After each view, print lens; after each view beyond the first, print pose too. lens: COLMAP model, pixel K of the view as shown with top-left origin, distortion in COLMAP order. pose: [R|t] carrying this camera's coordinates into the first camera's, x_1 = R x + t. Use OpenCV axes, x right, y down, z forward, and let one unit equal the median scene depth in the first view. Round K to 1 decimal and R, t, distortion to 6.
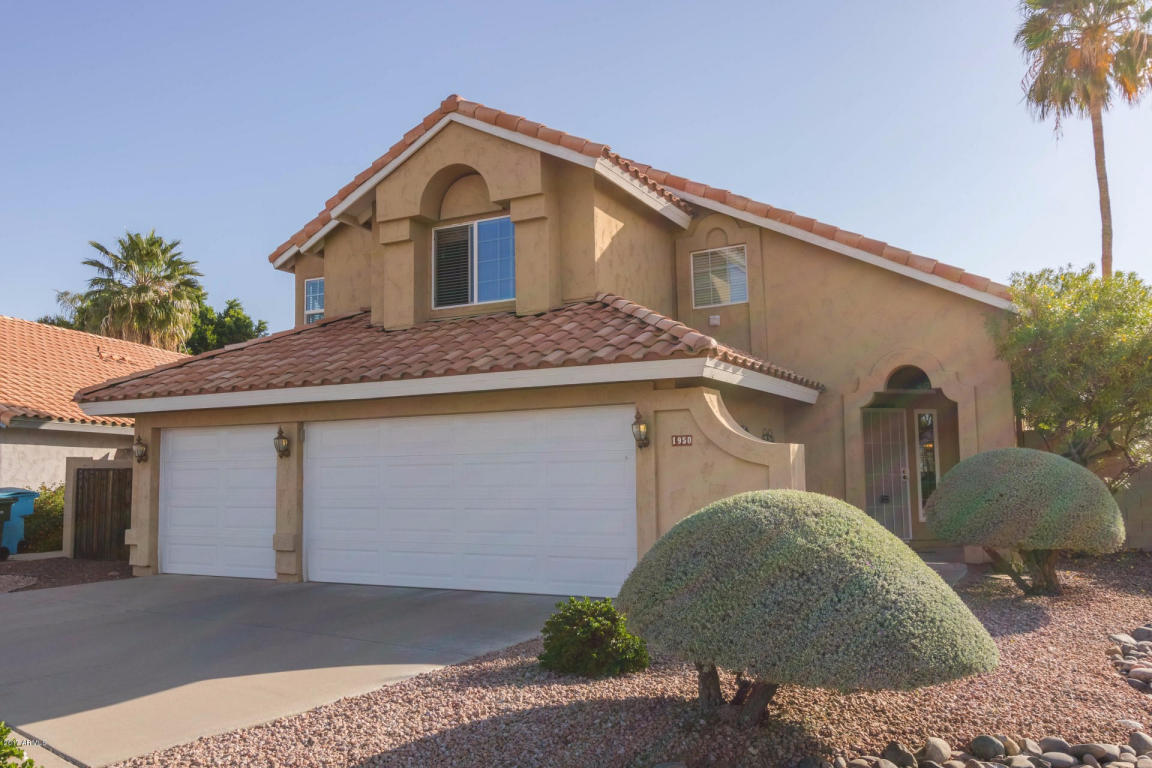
lens RADIAL K [[919.1, 0, 582.6], [0, 919.1, 387.9], [0, 0, 1]] dist [0.000716, 0.002117]
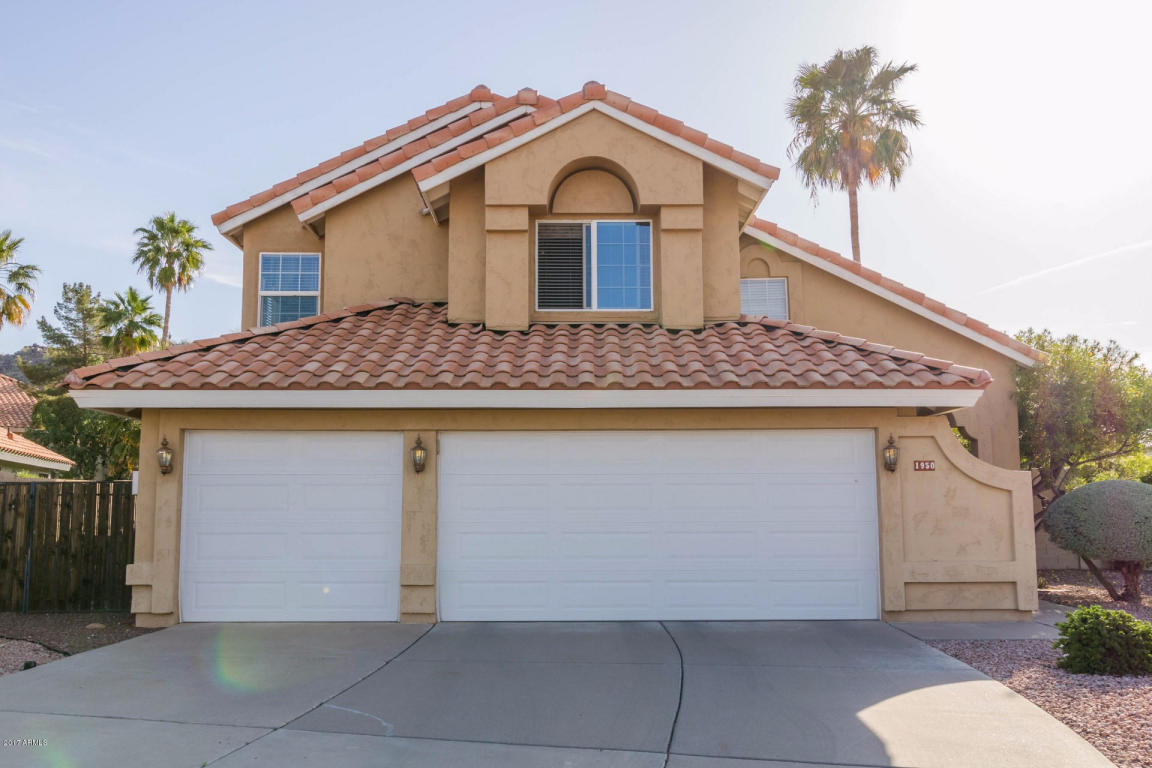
lens RADIAL K [[1005.3, 0, 582.2], [0, 1005.3, 379.0], [0, 0, 1]] dist [0.002473, -0.008197]
pose [[0.883342, 0.071364, 0.463265, -0.603080], [-0.054142, 0.997261, -0.050387, 0.028936], [-0.465592, 0.019427, 0.884786, 0.124904]]
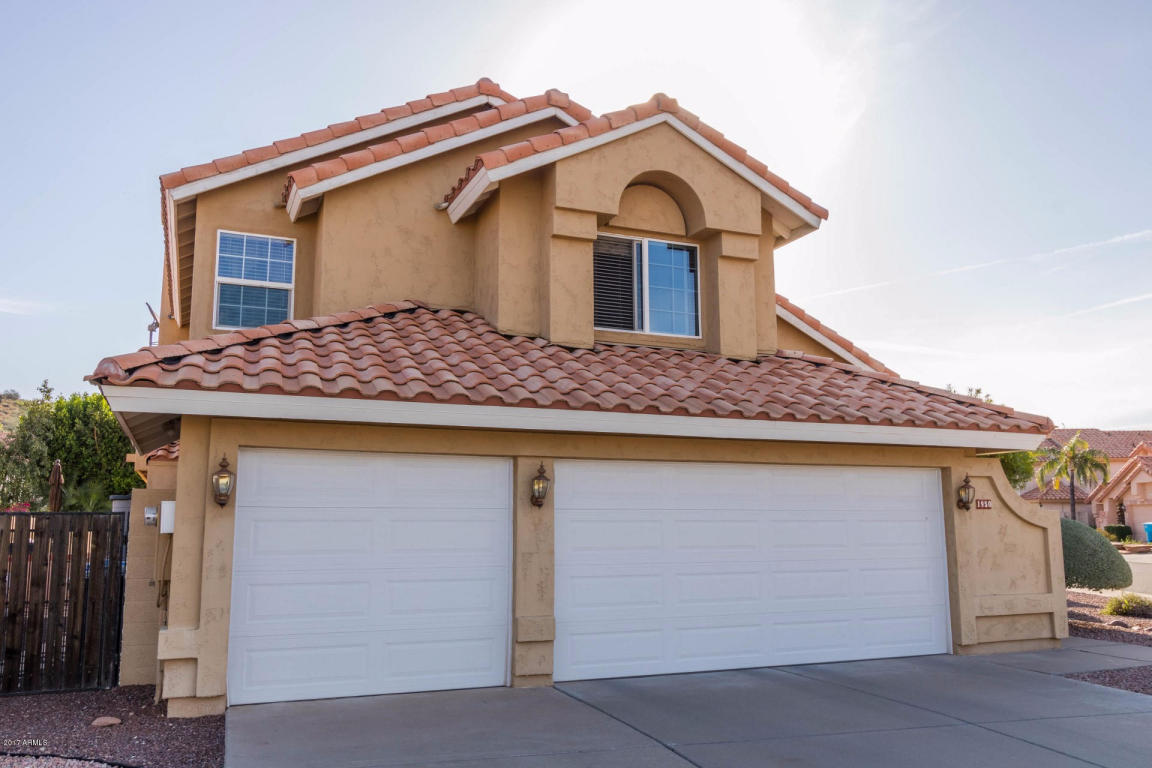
lens RADIAL K [[919.1, 0, 588.3], [0, 919.1, 382.8], [0, 0, 1]] dist [0.000716, 0.002117]
pose [[0.634717, 0.133182, 0.761181, -0.824302], [-0.079152, 0.991060, -0.107403, 0.053202], [-0.768680, 0.007922, 0.639584, 0.506081]]
